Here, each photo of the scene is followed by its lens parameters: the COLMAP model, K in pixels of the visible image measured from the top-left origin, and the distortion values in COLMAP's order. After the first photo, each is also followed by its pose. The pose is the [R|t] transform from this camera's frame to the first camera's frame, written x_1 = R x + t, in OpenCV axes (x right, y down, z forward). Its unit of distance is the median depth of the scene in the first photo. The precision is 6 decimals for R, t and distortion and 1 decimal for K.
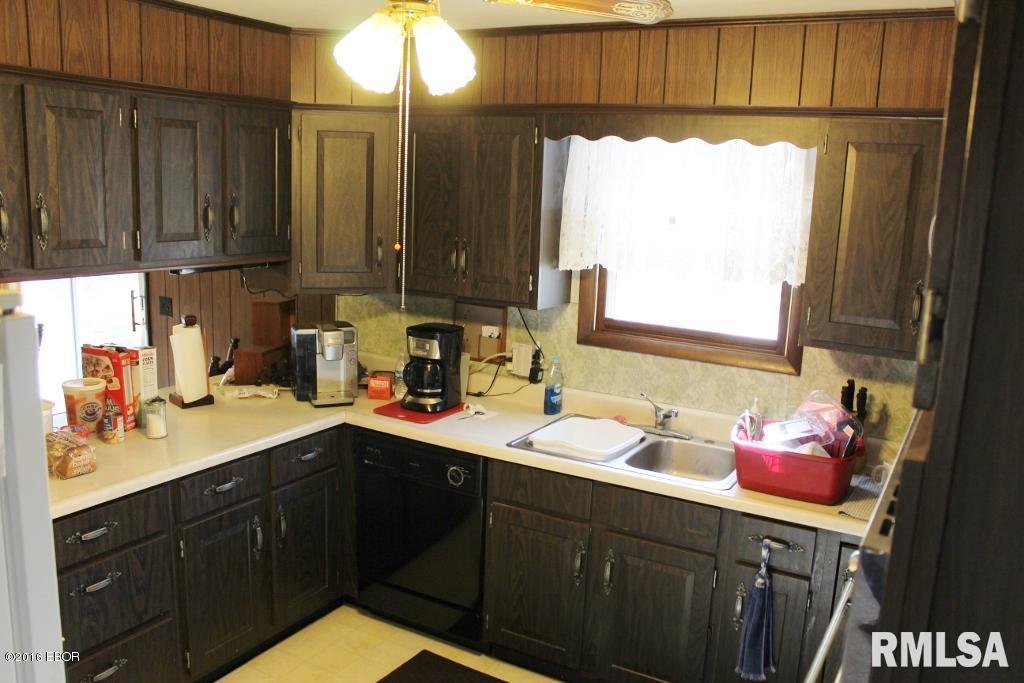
lens RADIAL K [[852.3, 0, 512.0], [0, 852.3, 341.5], [0, 0, 1]] dist [-0.157550, 0.144819]
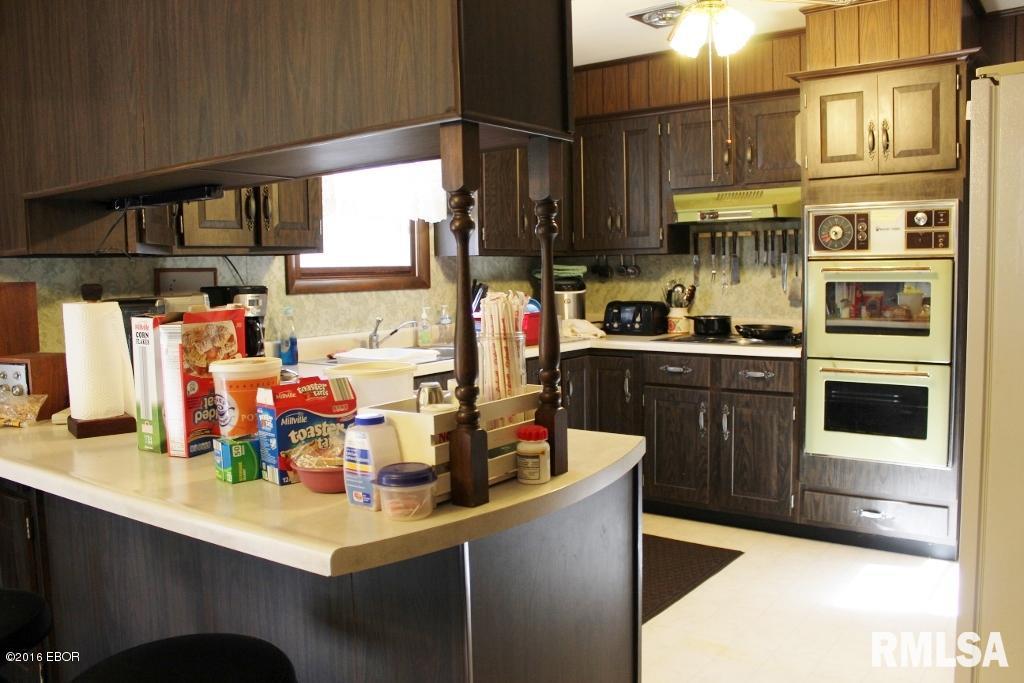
lens RADIAL K [[852.3, 0, 512.0], [0, 852.3, 341.5], [0, 0, 1]] dist [-0.157550, 0.144819]
pose [[0.111261, -0.125014, 0.985897, -1.091740], [0.209351, 0.972743, 0.099720, 0.015353], [-0.971490, 0.195303, 0.134400, 0.734051]]
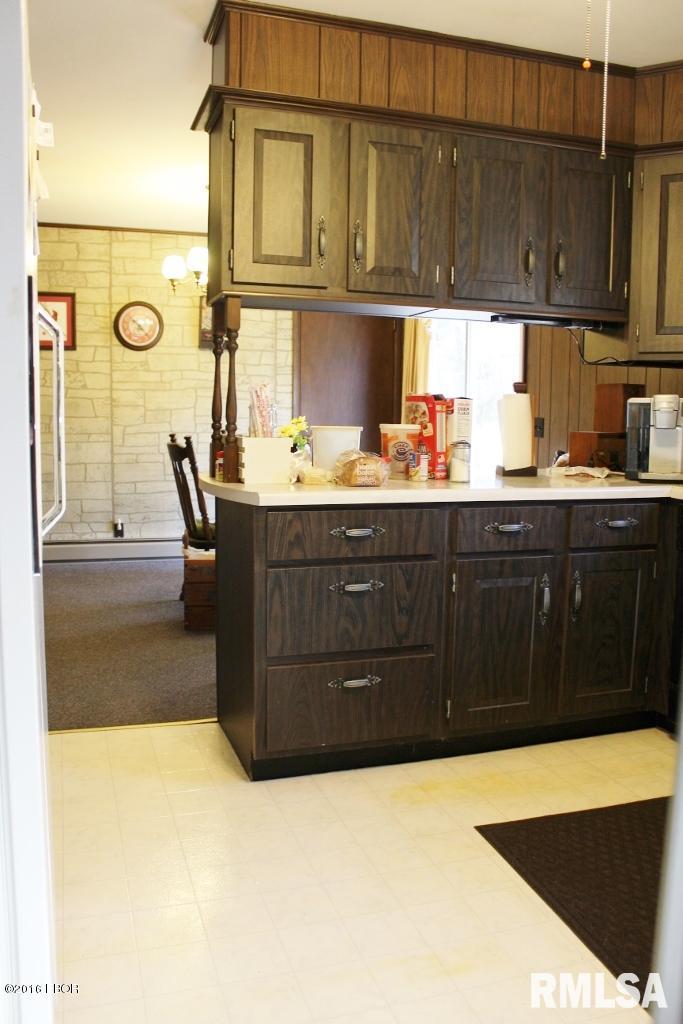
lens RADIAL K [[852.3, 0, 341.5], [0, 852.3, 512.0], [0, 0, 1]] dist [-0.157550, 0.144819]
pose [[0.744244, 0.048467, -0.666146, 0.136207], [-0.111695, 0.992350, -0.052589, 0.221503], [0.658502, 0.113544, 0.743965, 0.178343]]
